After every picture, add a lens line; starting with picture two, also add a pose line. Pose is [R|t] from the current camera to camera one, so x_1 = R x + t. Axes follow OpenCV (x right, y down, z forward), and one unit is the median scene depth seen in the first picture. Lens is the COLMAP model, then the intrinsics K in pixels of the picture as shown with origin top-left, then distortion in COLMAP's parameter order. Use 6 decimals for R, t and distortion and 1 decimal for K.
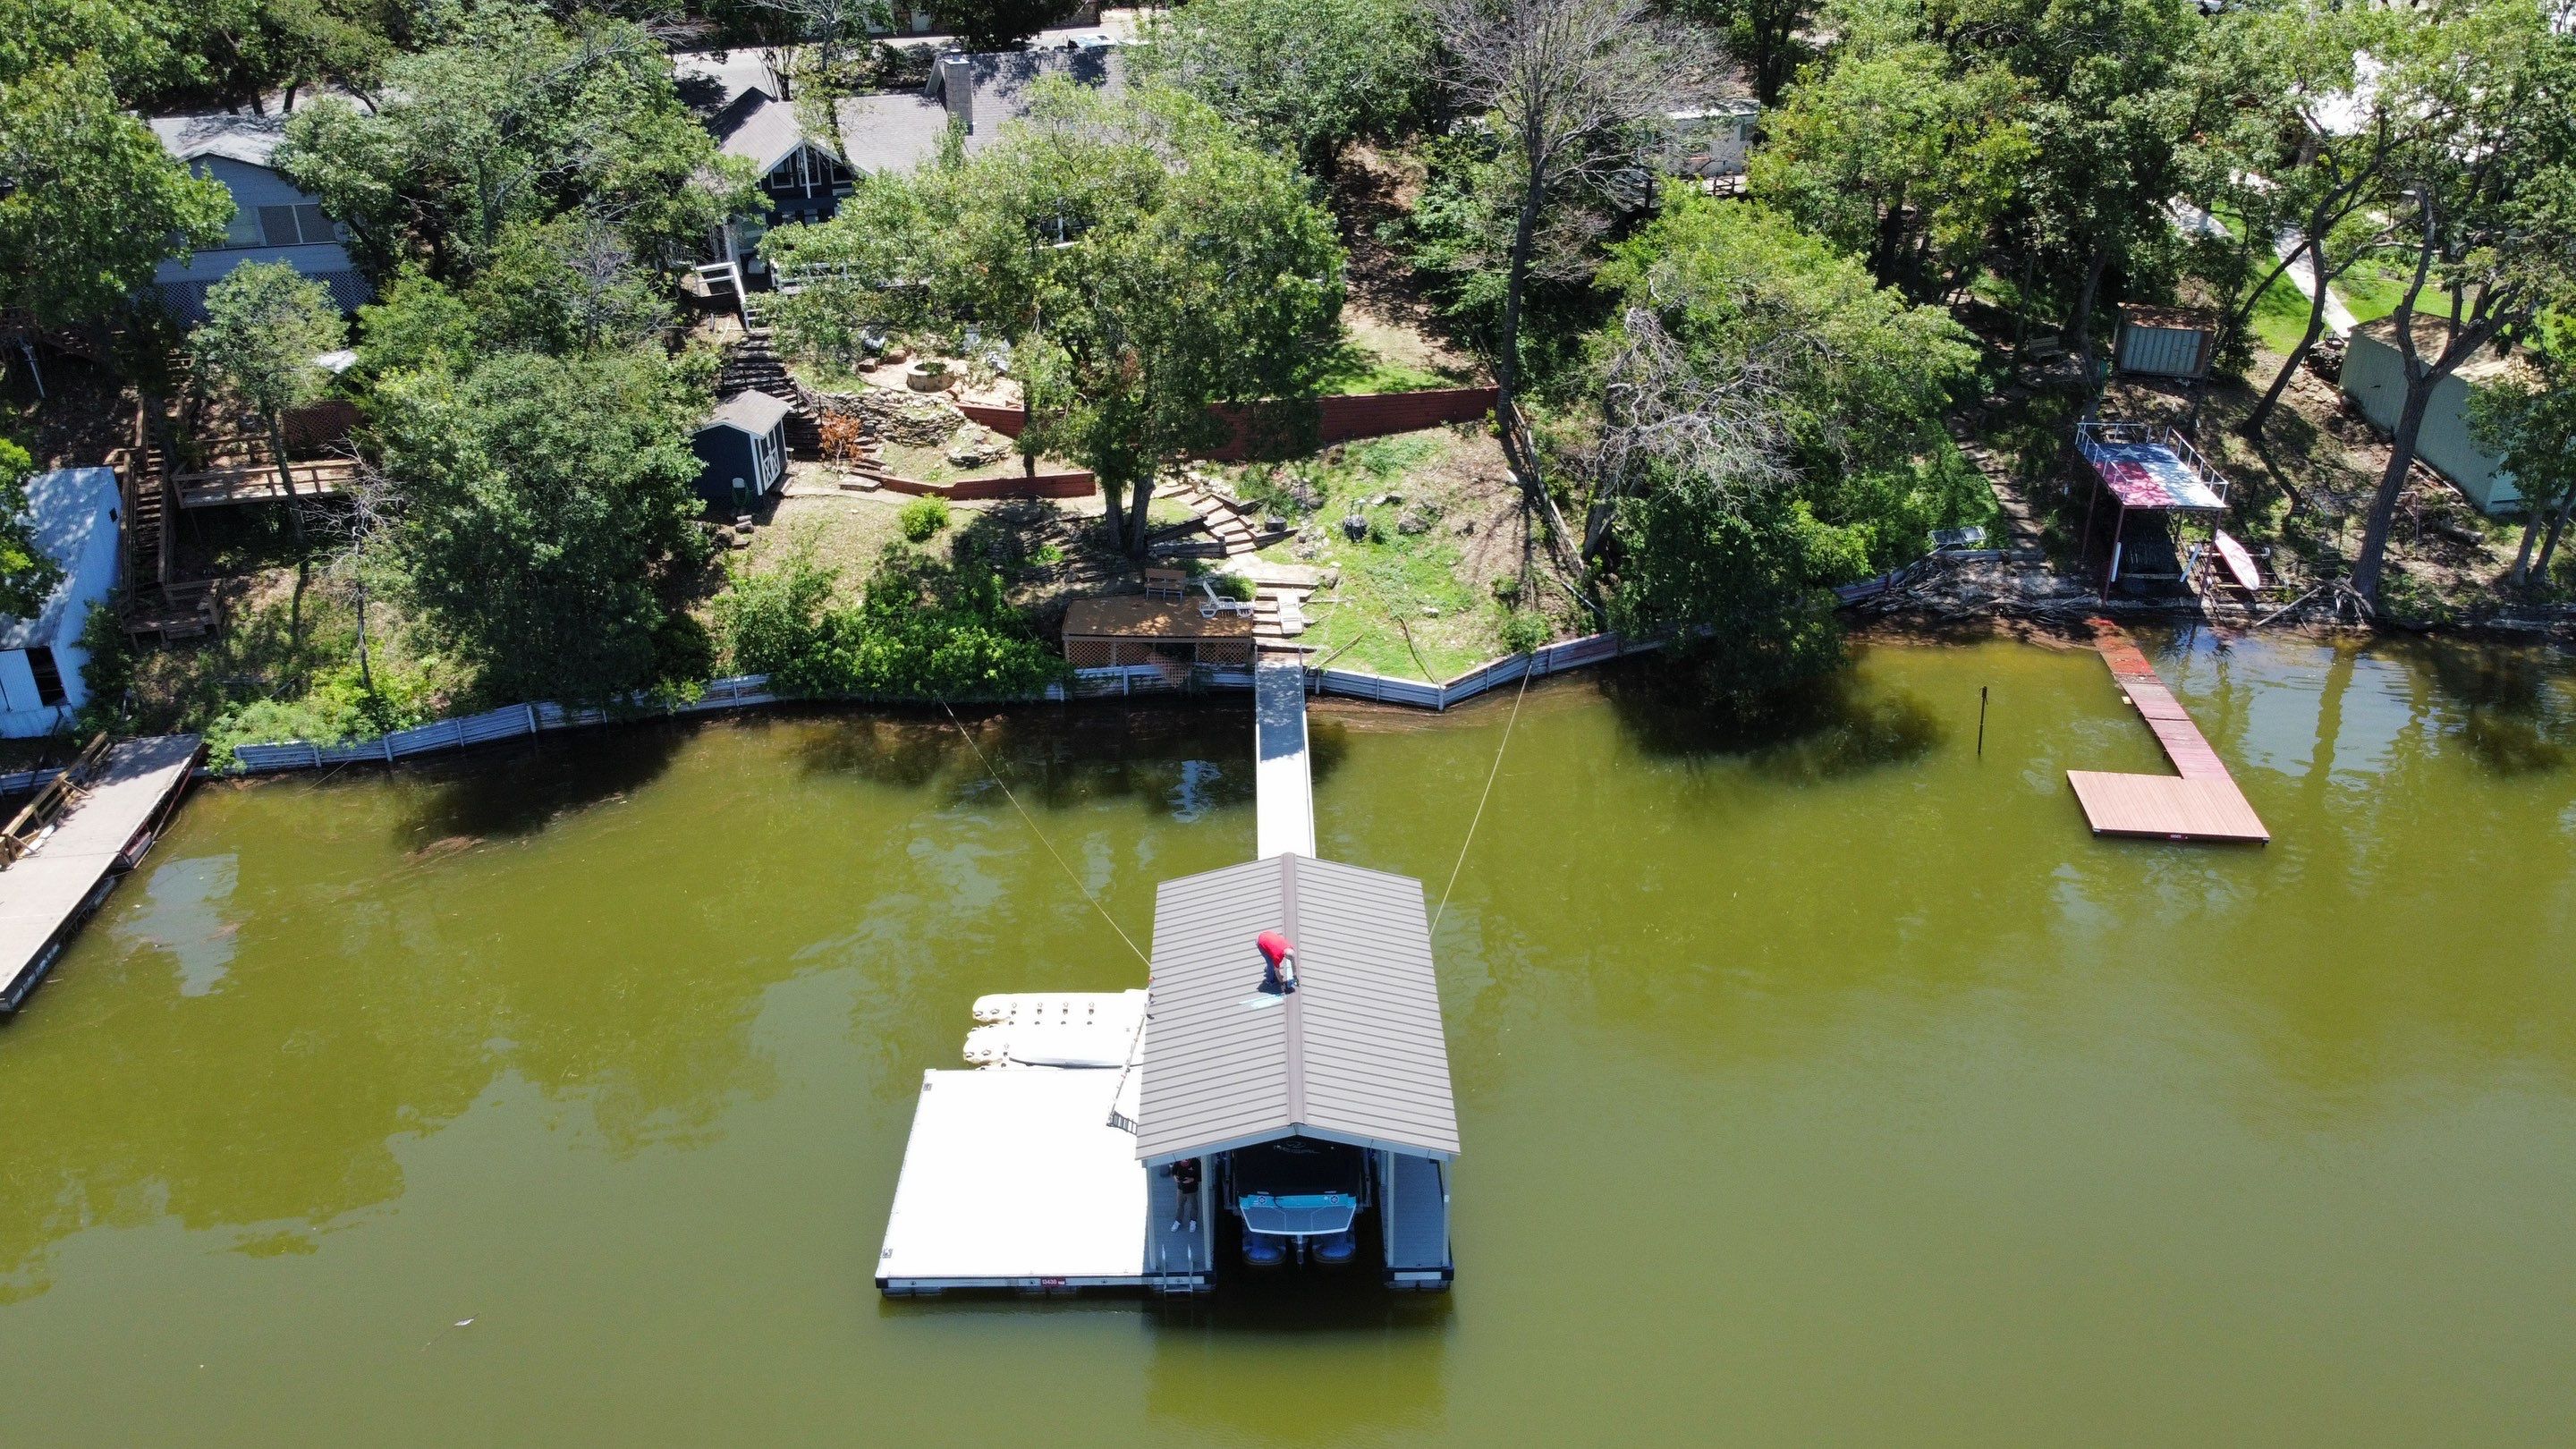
lens RADIAL K [[1843.5, 0, 1292.2], [0, 1843.5, 714.2], [0, 0, 1]] dist [0.061936, -0.053603]
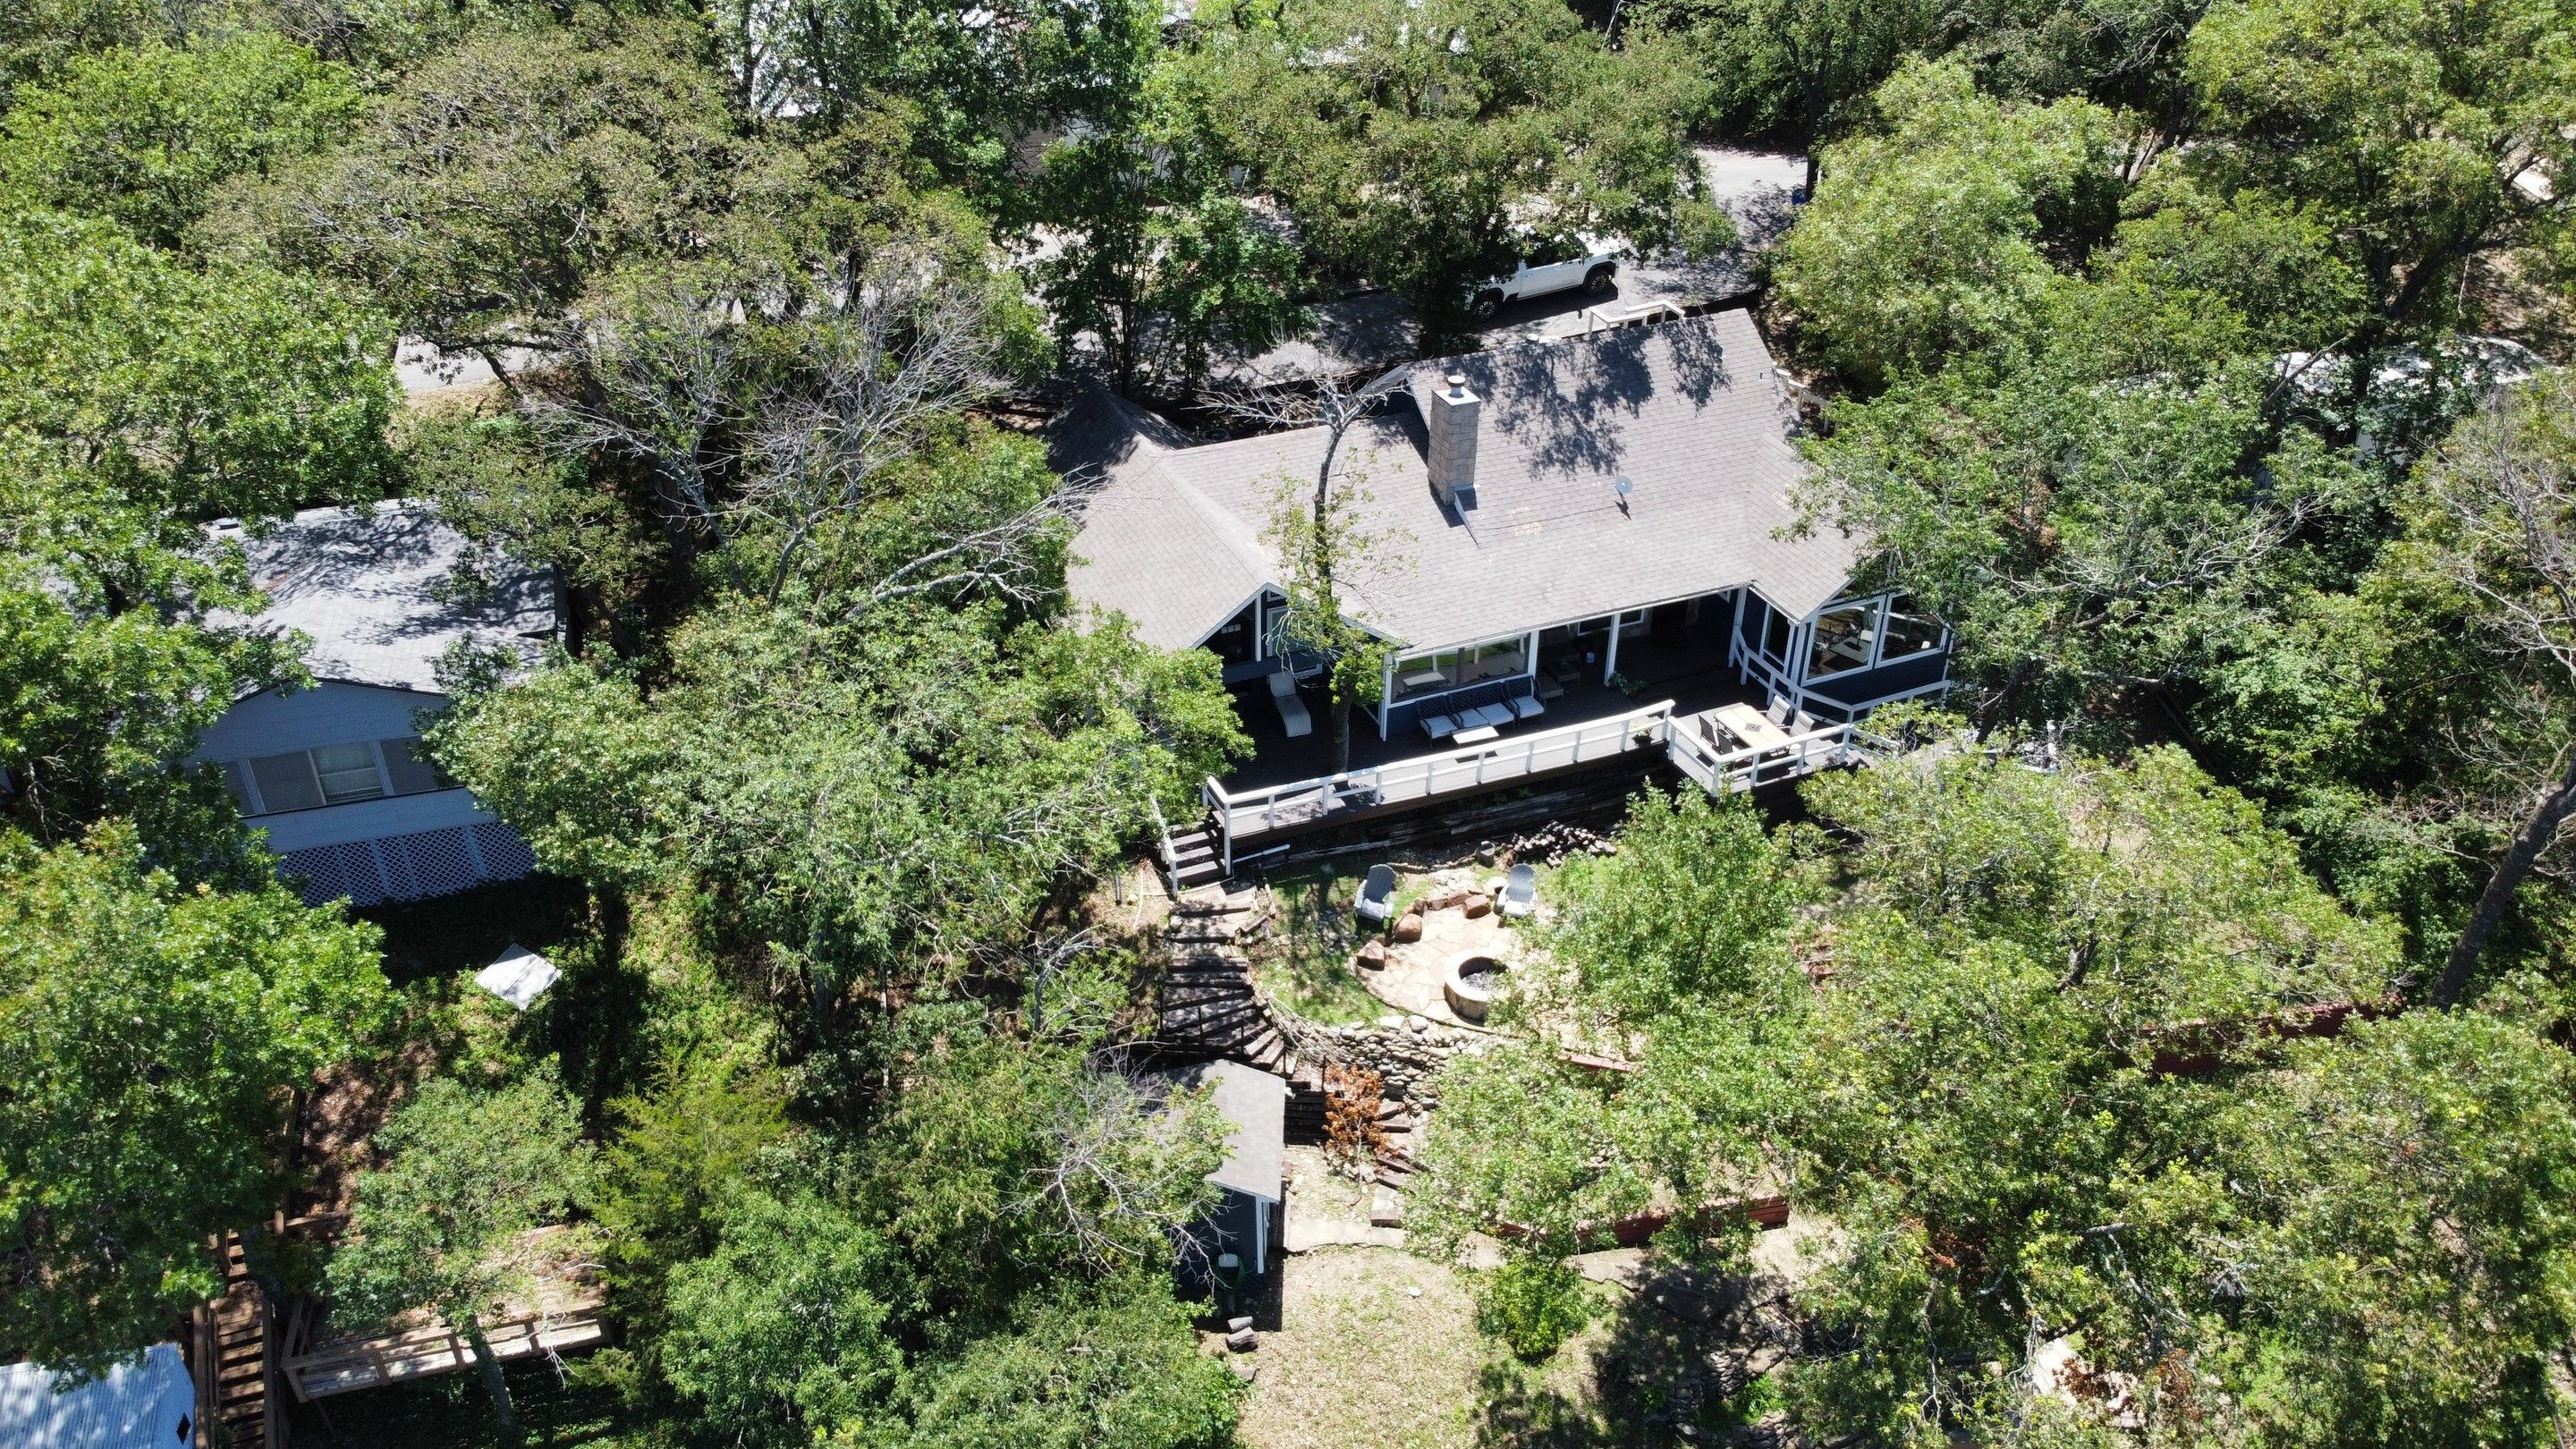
lens RADIAL K [[1843.5, 0, 1292.2], [0, 1843.5, 714.2], [0, 0, 1]] dist [0.061936, -0.053603]
pose [[0.999892, -0.006697, 0.013078, -0.269702], [0.005346, 0.994900, 0.100728, -0.338846], [-0.013686, -0.100647, 0.994828, 0.406818]]
